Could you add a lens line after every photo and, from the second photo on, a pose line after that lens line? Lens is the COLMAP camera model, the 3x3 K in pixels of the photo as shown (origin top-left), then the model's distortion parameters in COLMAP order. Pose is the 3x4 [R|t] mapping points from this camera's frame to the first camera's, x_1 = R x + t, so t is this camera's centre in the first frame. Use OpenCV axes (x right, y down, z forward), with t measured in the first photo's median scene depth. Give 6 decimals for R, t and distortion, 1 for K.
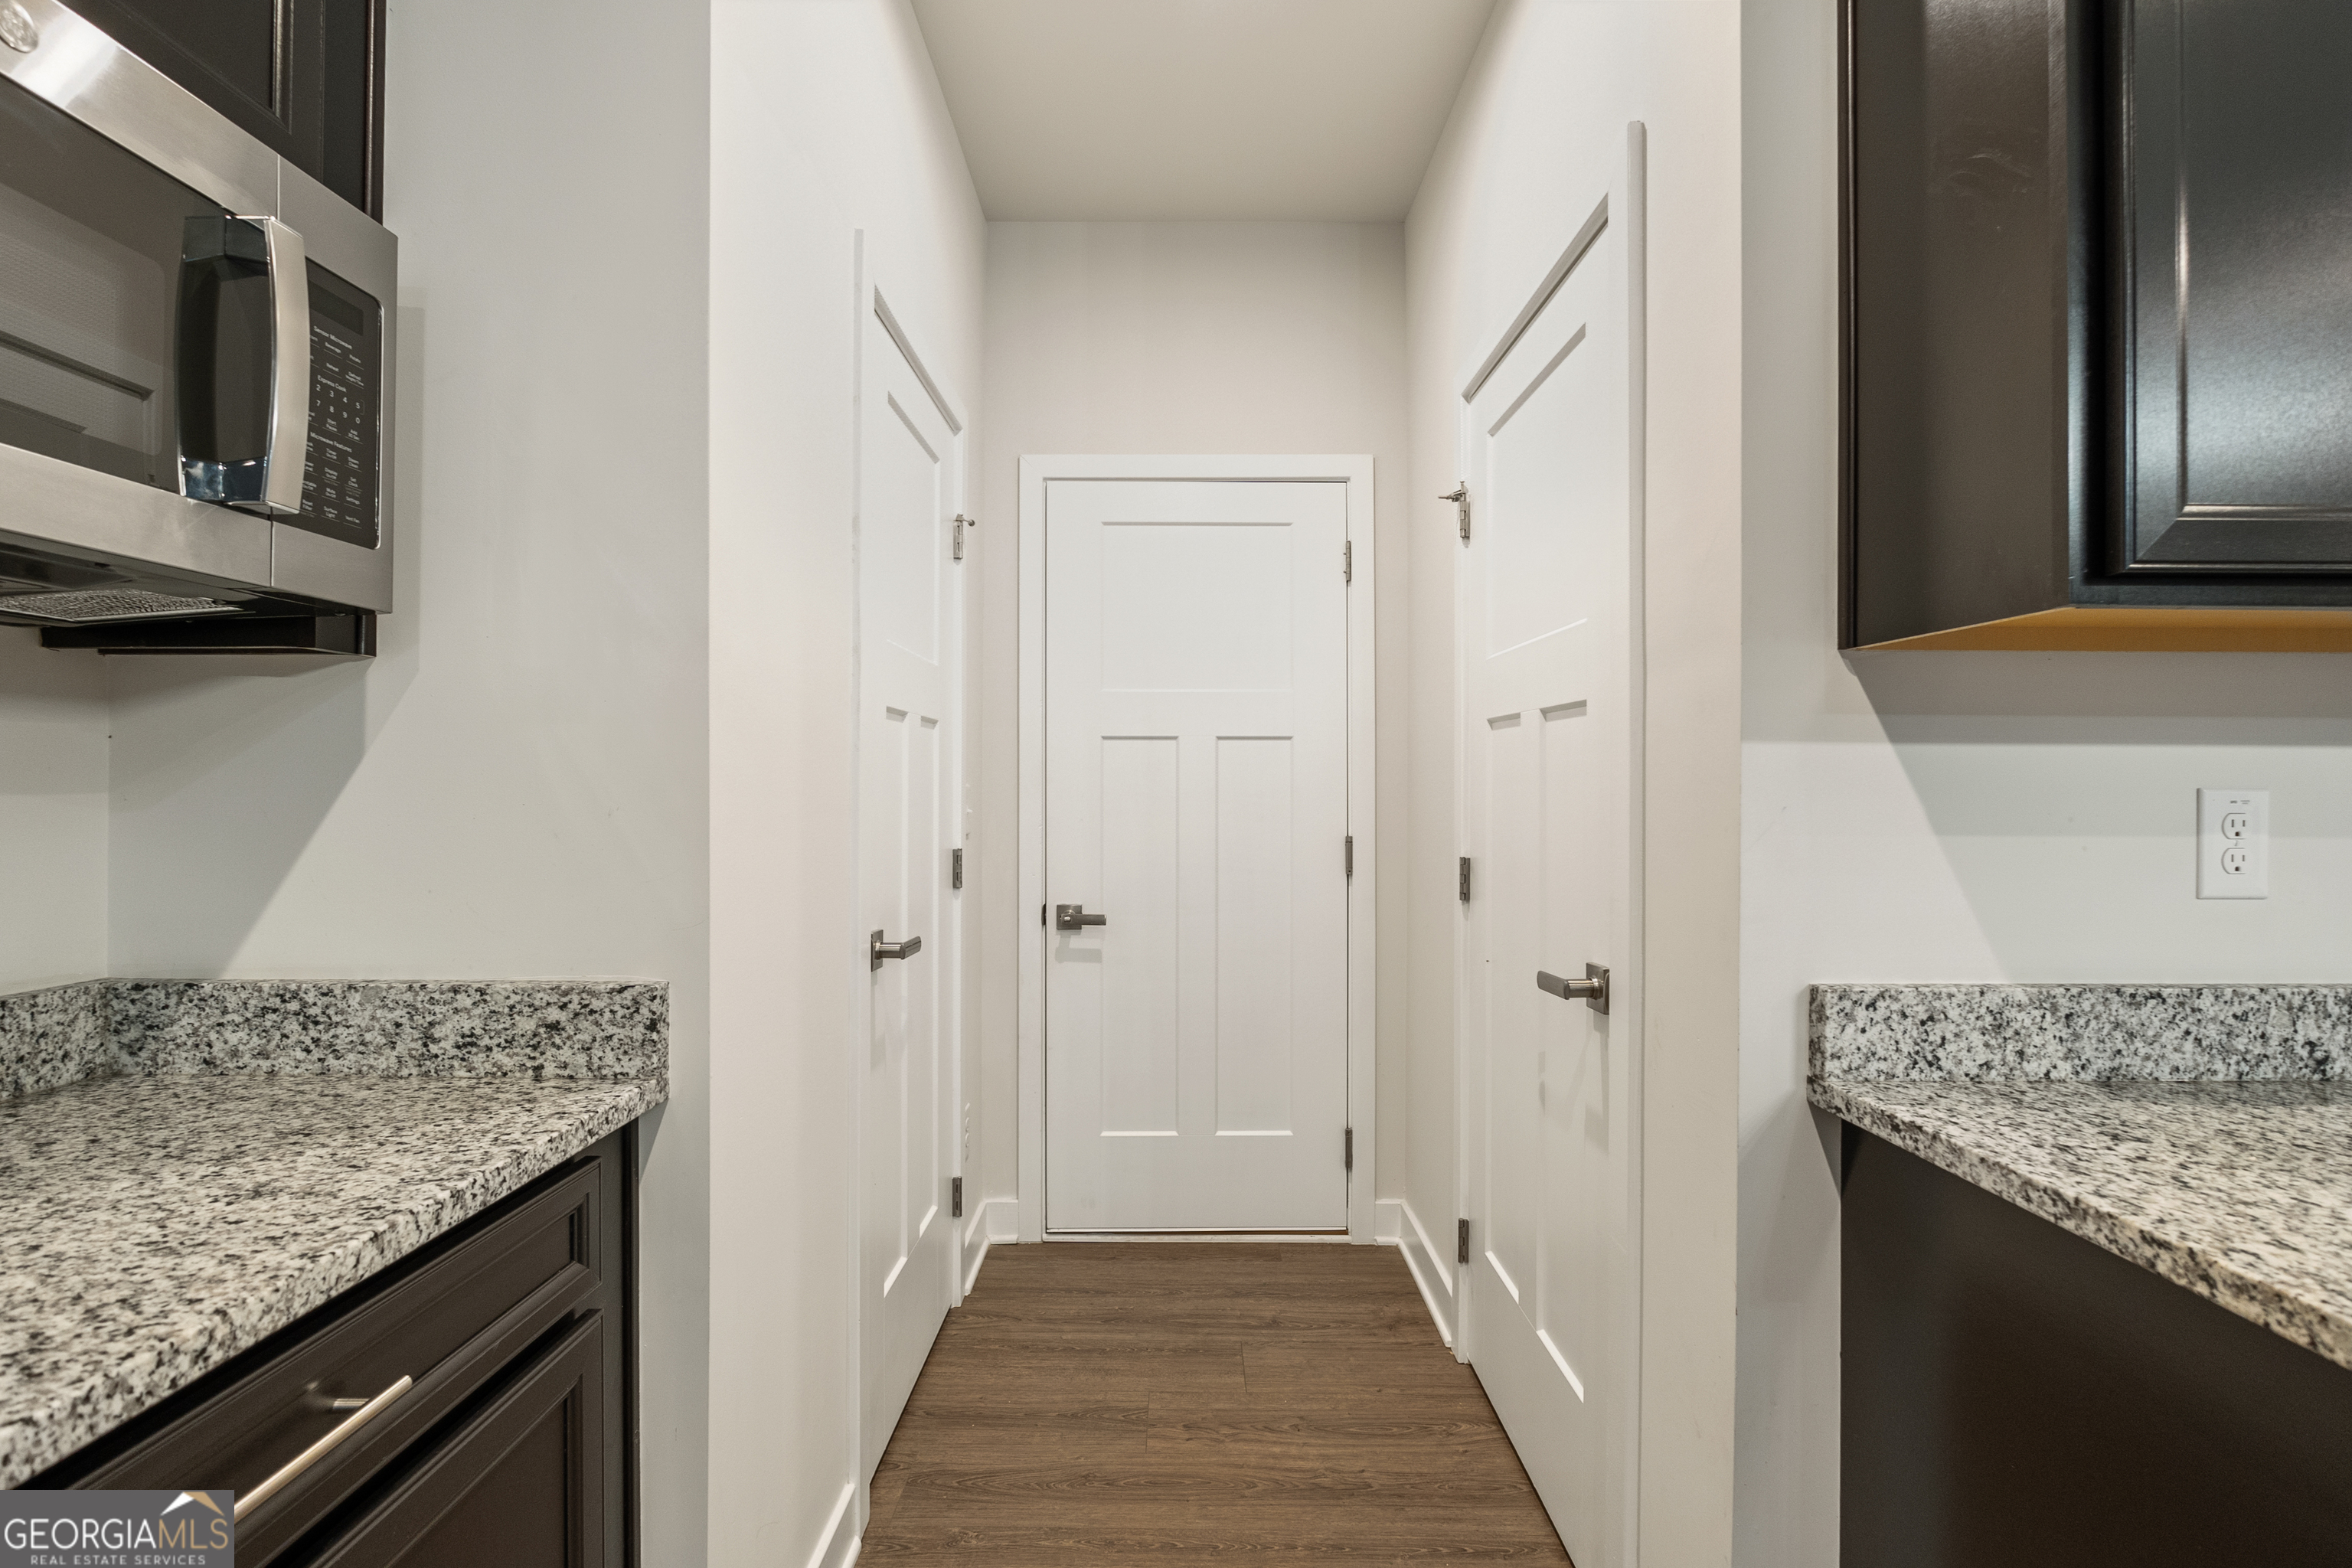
lens RADIAL K [[1091.4, 0, 1176.0], [0, 1091.4, 784.0], [0, 0, 1]] dist [-0.013778, 0.000260]
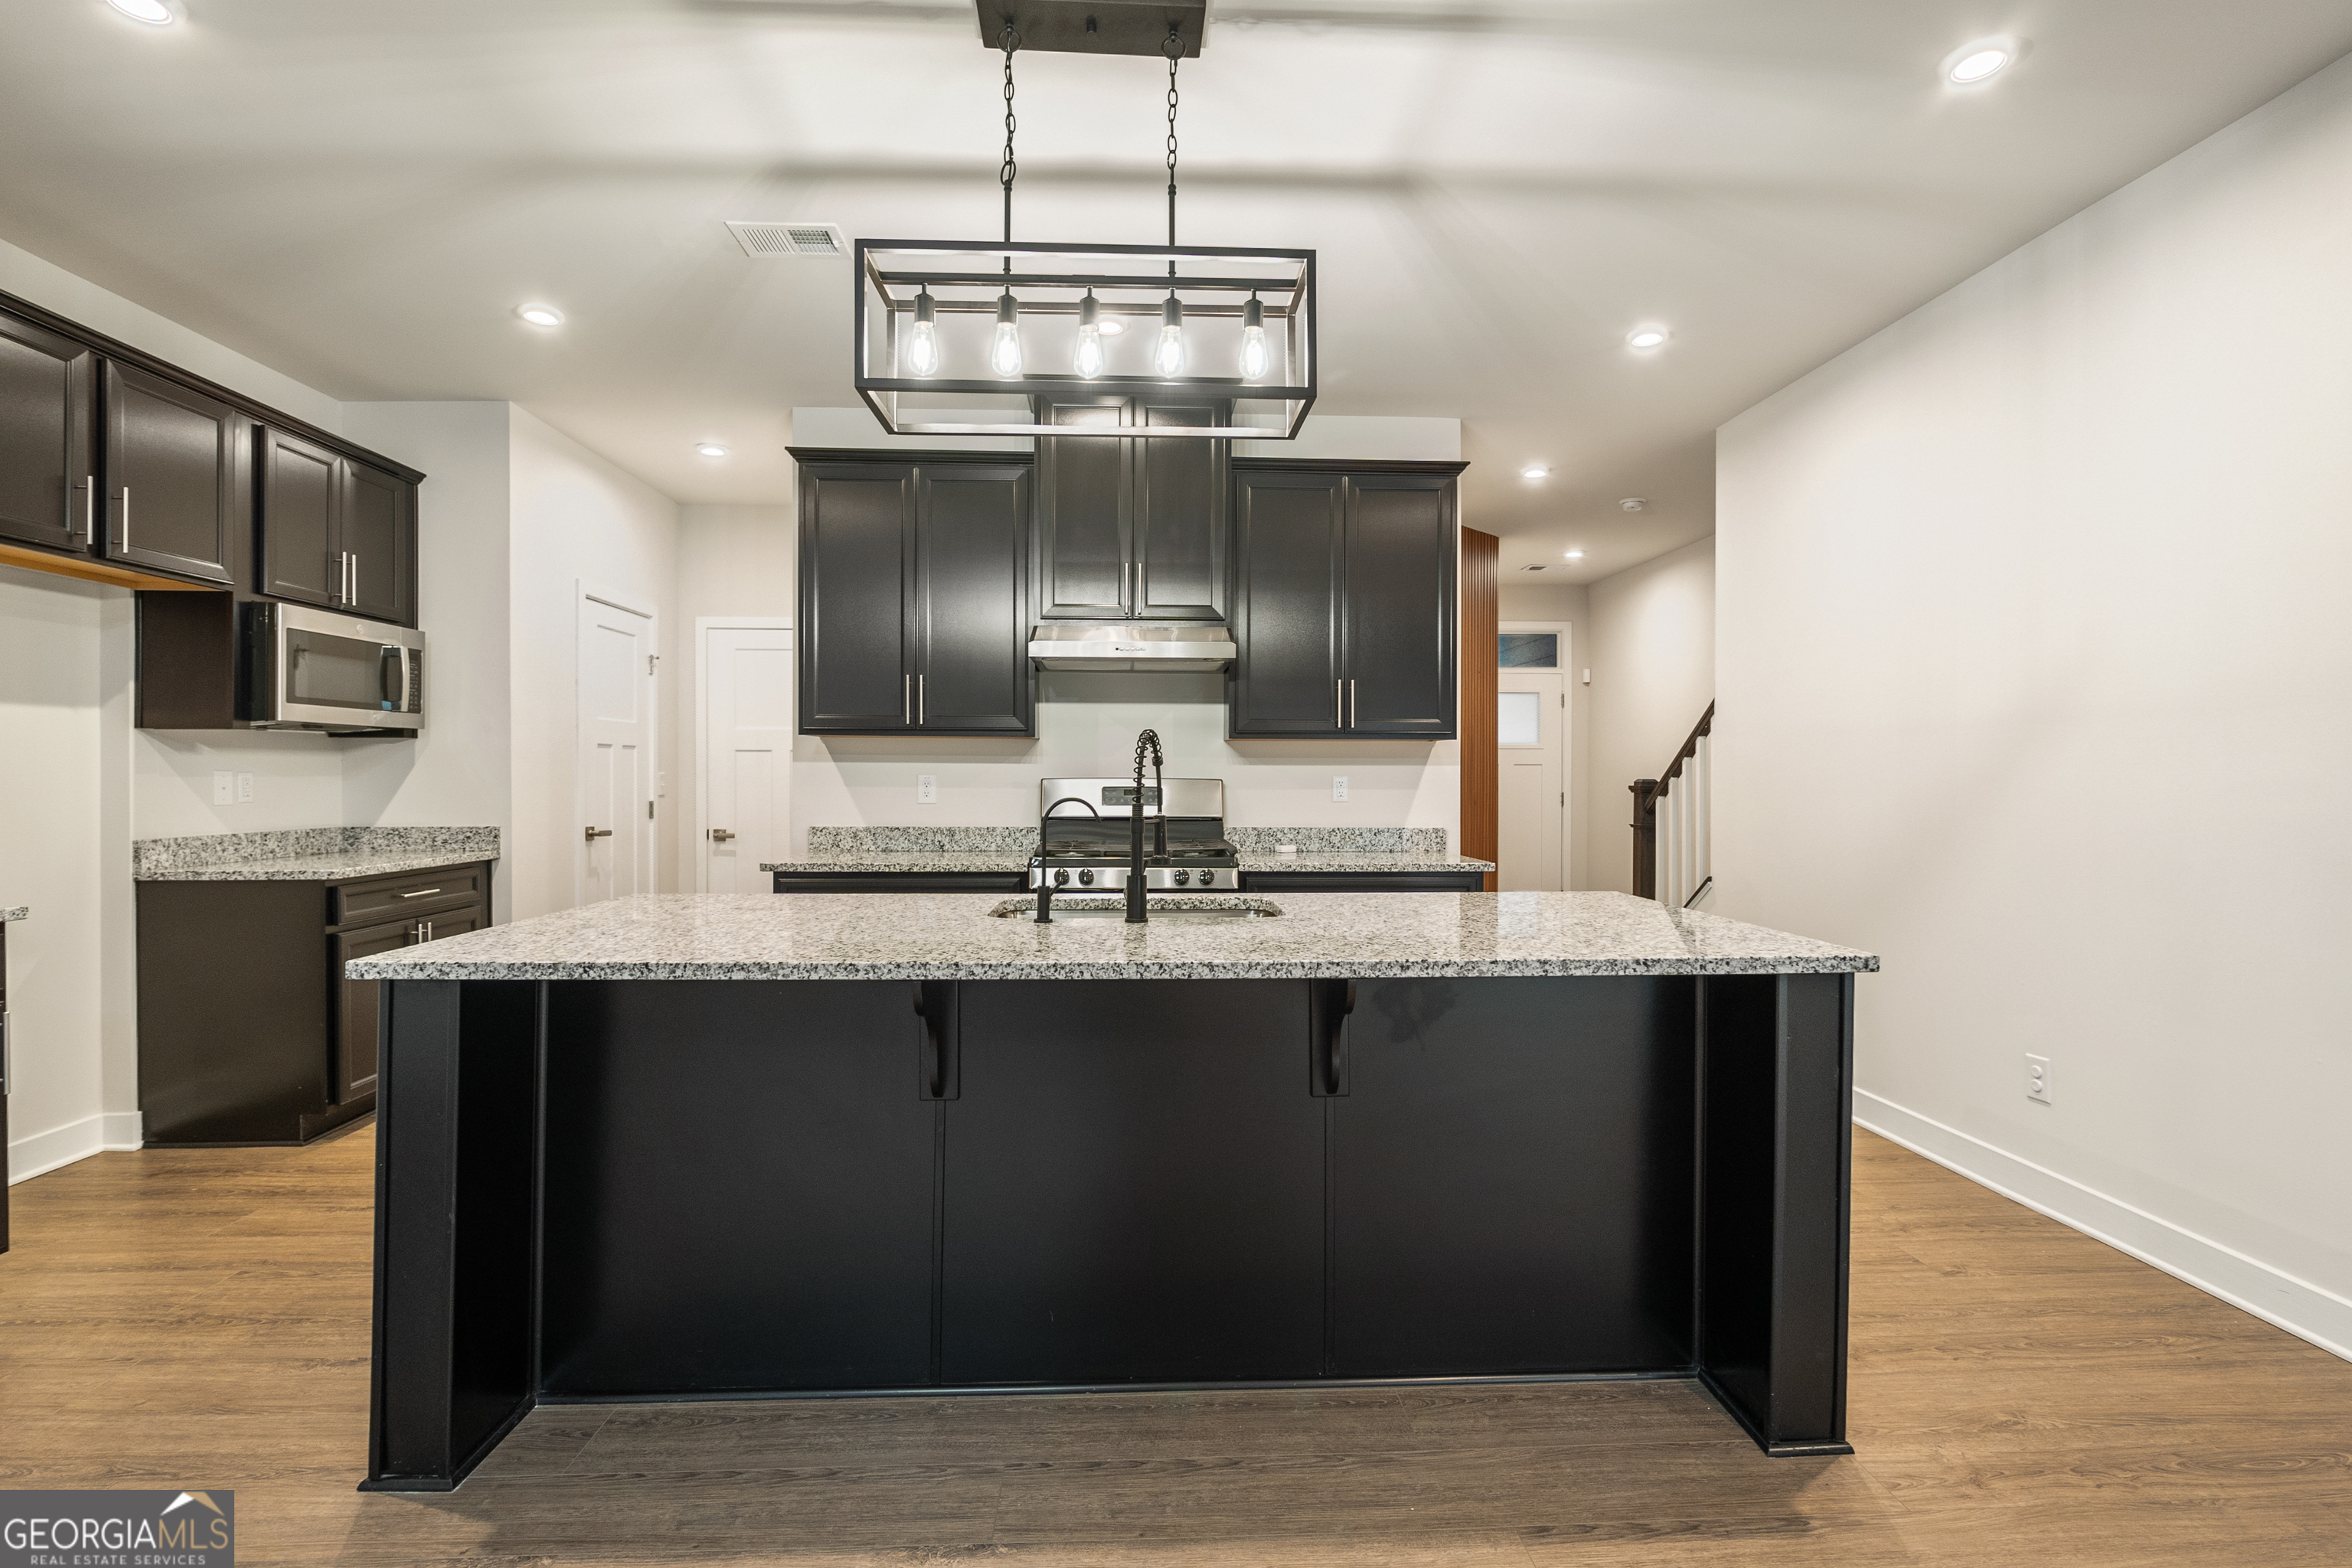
lens RADIAL K [[1075.8, 0, 1176.0], [0, 1075.8, 784.0], [0, 0, 1]] dist [-0.021922, 0.000022]
pose [[0.998109, 0.000230, 0.061462, 1.641444], [-0.000935, 0.999934, 0.011456, -0.006465], [-0.061455, -0.011492, 0.998044, -2.823541]]
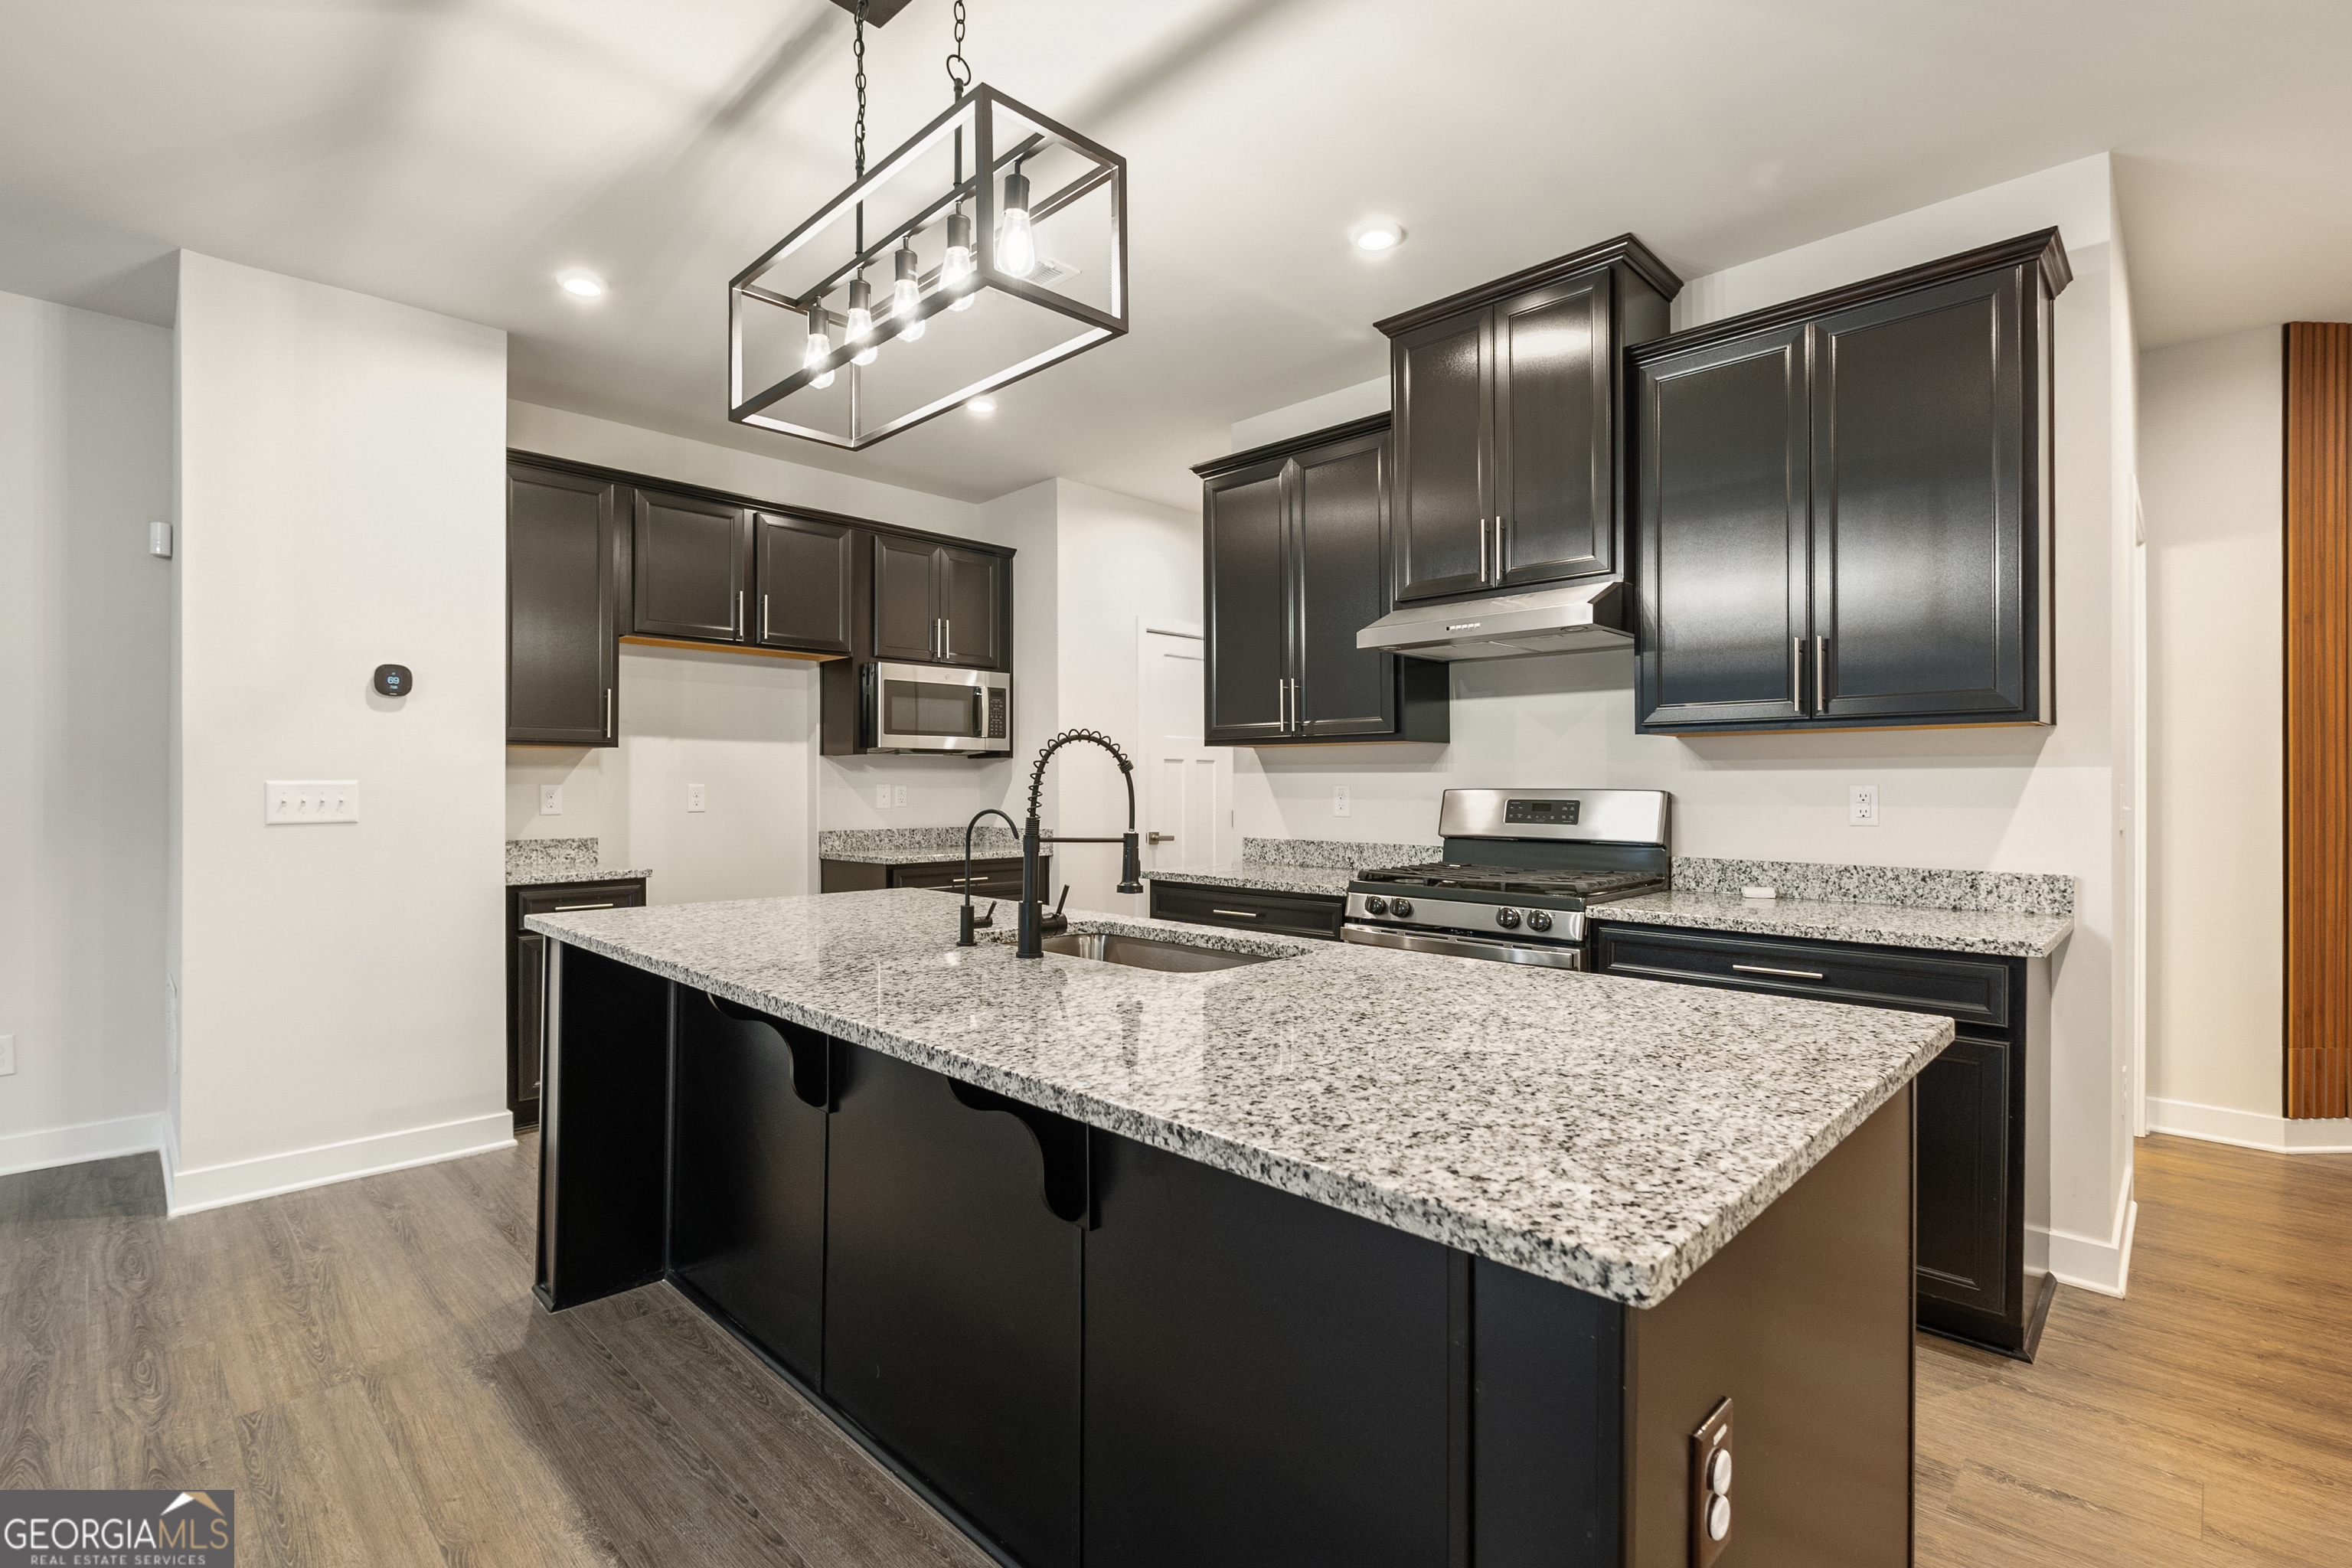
lens RADIAL K [[1075.8, 0, 1176.0], [0, 1075.8, 784.0], [0, 0, 1]] dist [-0.021922, 0.000022]
pose [[0.720030, -0.003343, -0.693935, 3.040300], [0.003518, 0.999993, -0.001167, 0.002608], [0.693934, -0.001601, 0.720036, -1.882397]]
